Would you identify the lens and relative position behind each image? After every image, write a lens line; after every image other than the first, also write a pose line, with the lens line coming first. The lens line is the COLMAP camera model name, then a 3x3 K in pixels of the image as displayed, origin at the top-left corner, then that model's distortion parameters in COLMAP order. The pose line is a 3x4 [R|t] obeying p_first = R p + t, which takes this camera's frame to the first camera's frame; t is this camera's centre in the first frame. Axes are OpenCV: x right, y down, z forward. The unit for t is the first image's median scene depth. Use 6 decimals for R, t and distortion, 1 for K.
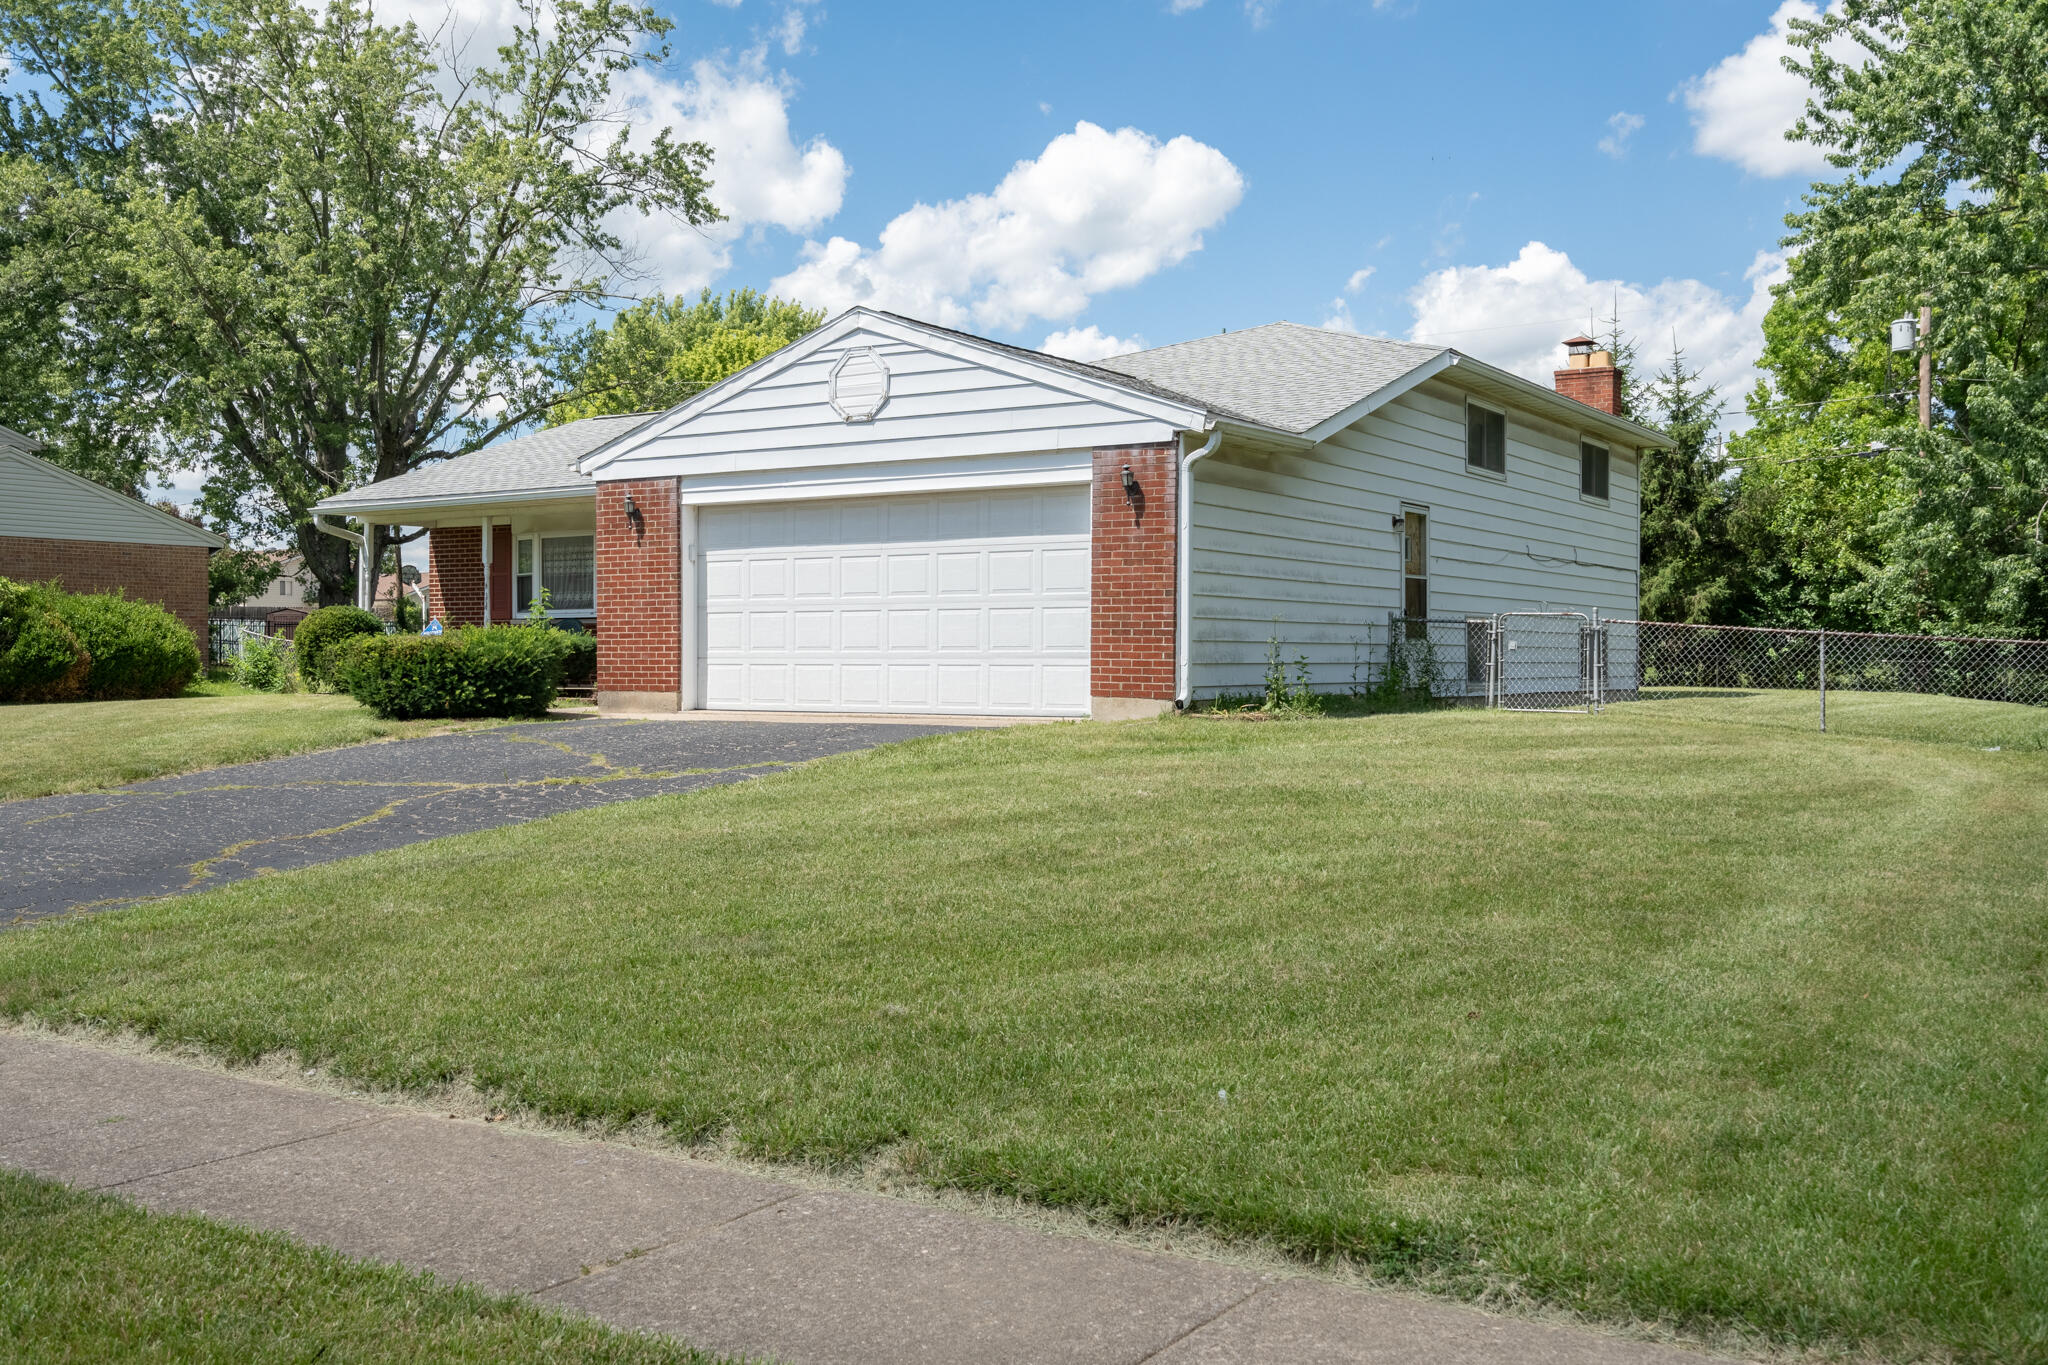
lens RADIAL K [[1899.2, 0, 1024.0], [0, 1899.2, 682.5], [0, 0, 1]] dist [-0.002109, 0.000900]
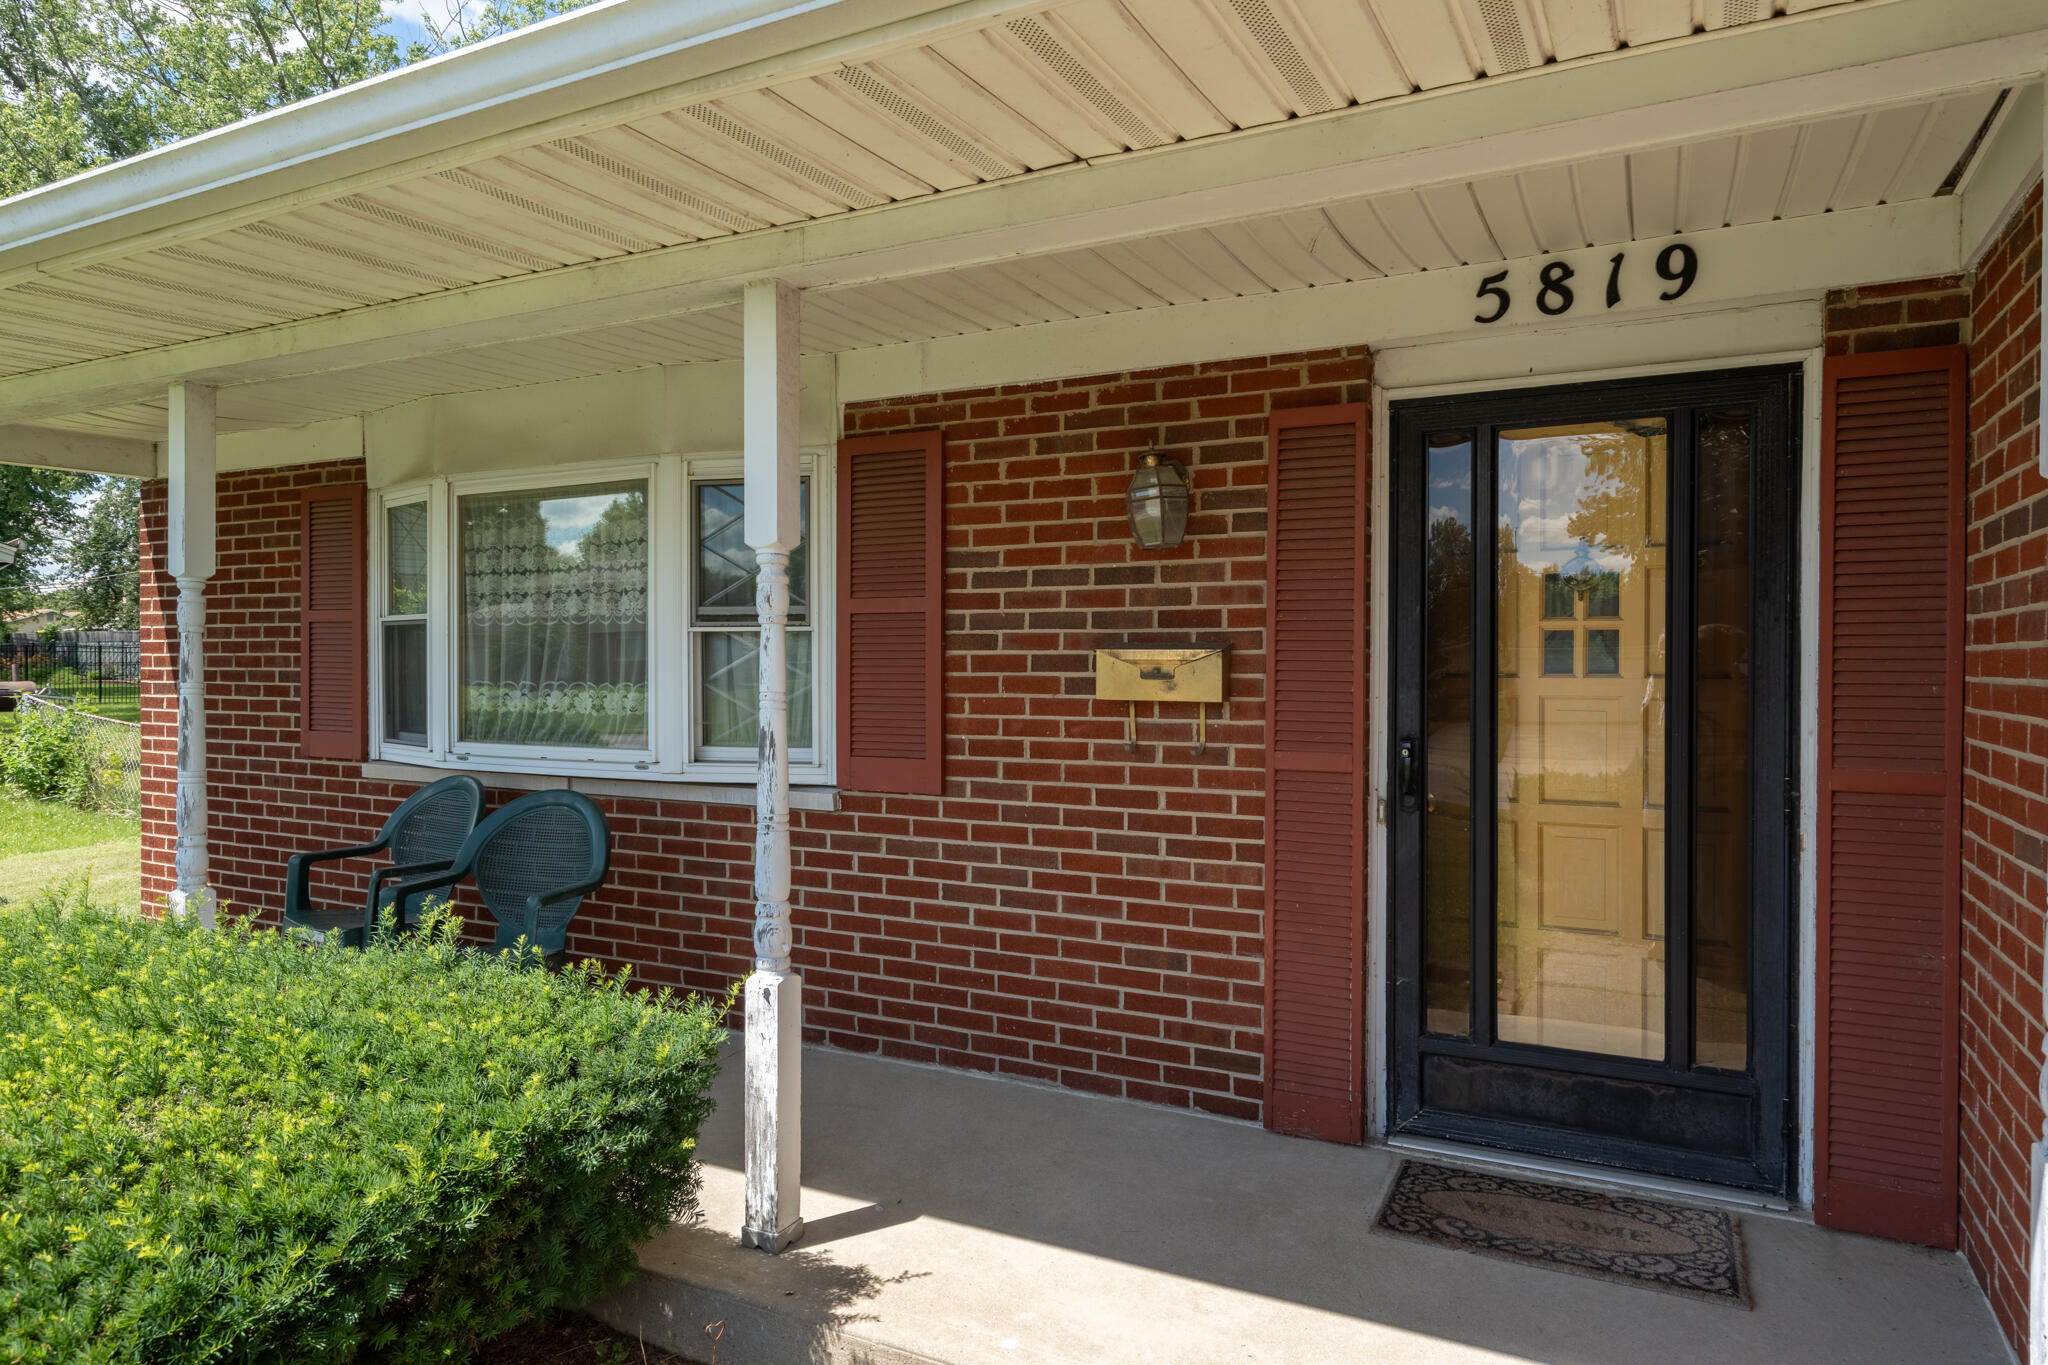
lens RADIAL K [[1316.4, 0, 901.0], [0, 1316.4, 679.6], [0, 0, 1]] dist [0.008786, 0.000784]
pose [[0.999226, 0.004522, 0.039066, -0.276082], [-0.004331, 0.999978, -0.004948, -0.066804], [-0.039088, 0.004775, 0.999224, 1.132670]]
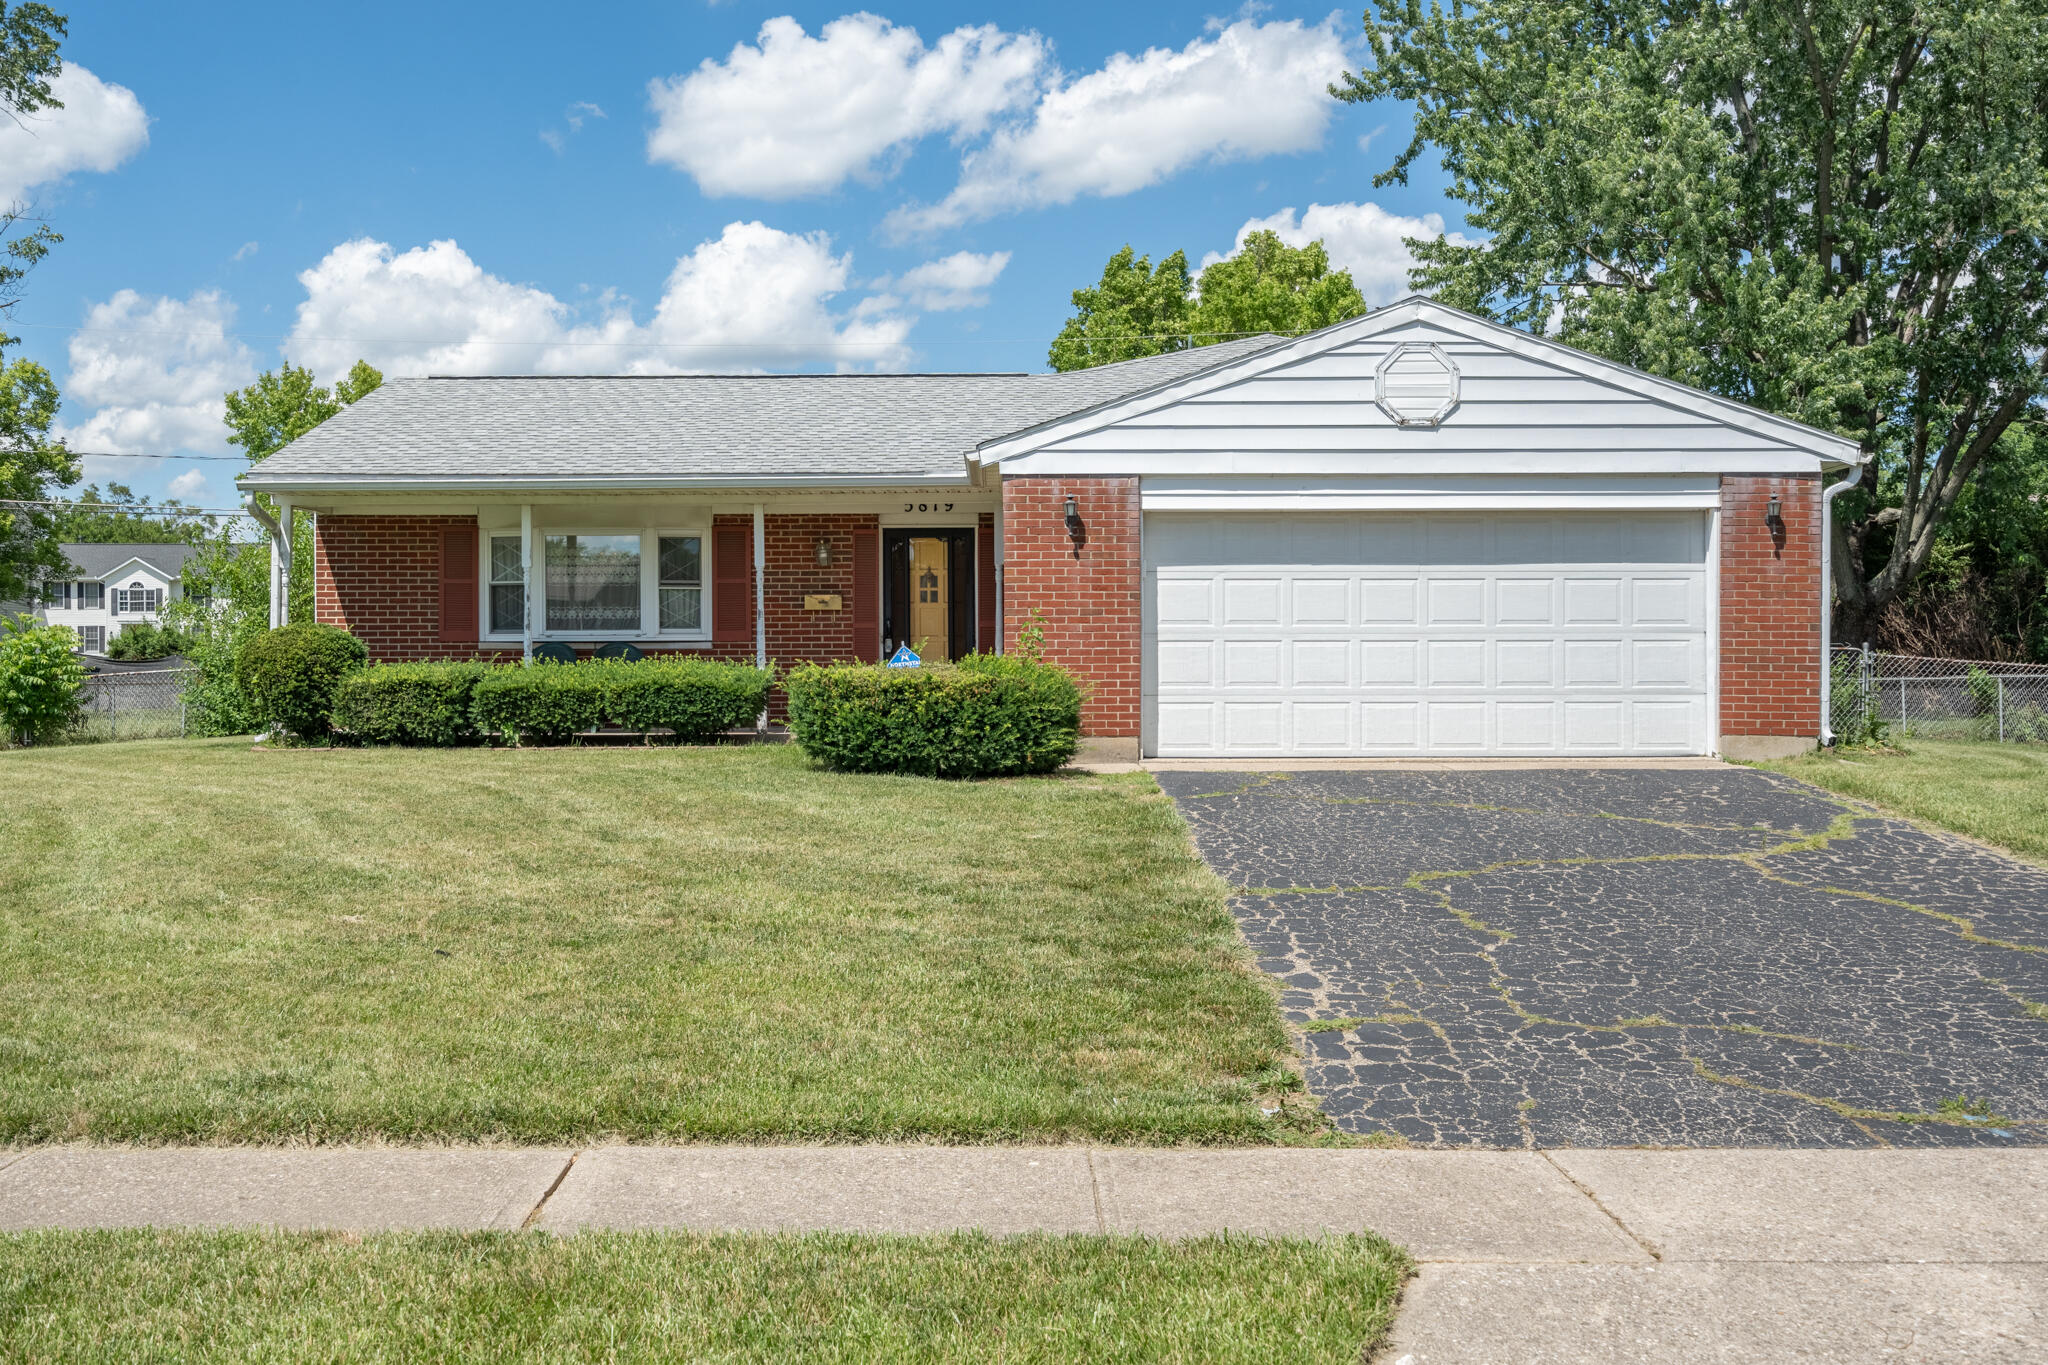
lens RADIAL K [[2059.9, 0, 968.8], [0, 2059.9, 686.0], [0, 0, 1]] dist [-0.025000, 0.004999]
pose [[0.853649, -0.004723, 0.520828, -0.767563], [0.008814, 0.999947, -0.005377, -0.013916], [-0.520775, 0.009181, 0.853645, 0.298076]]
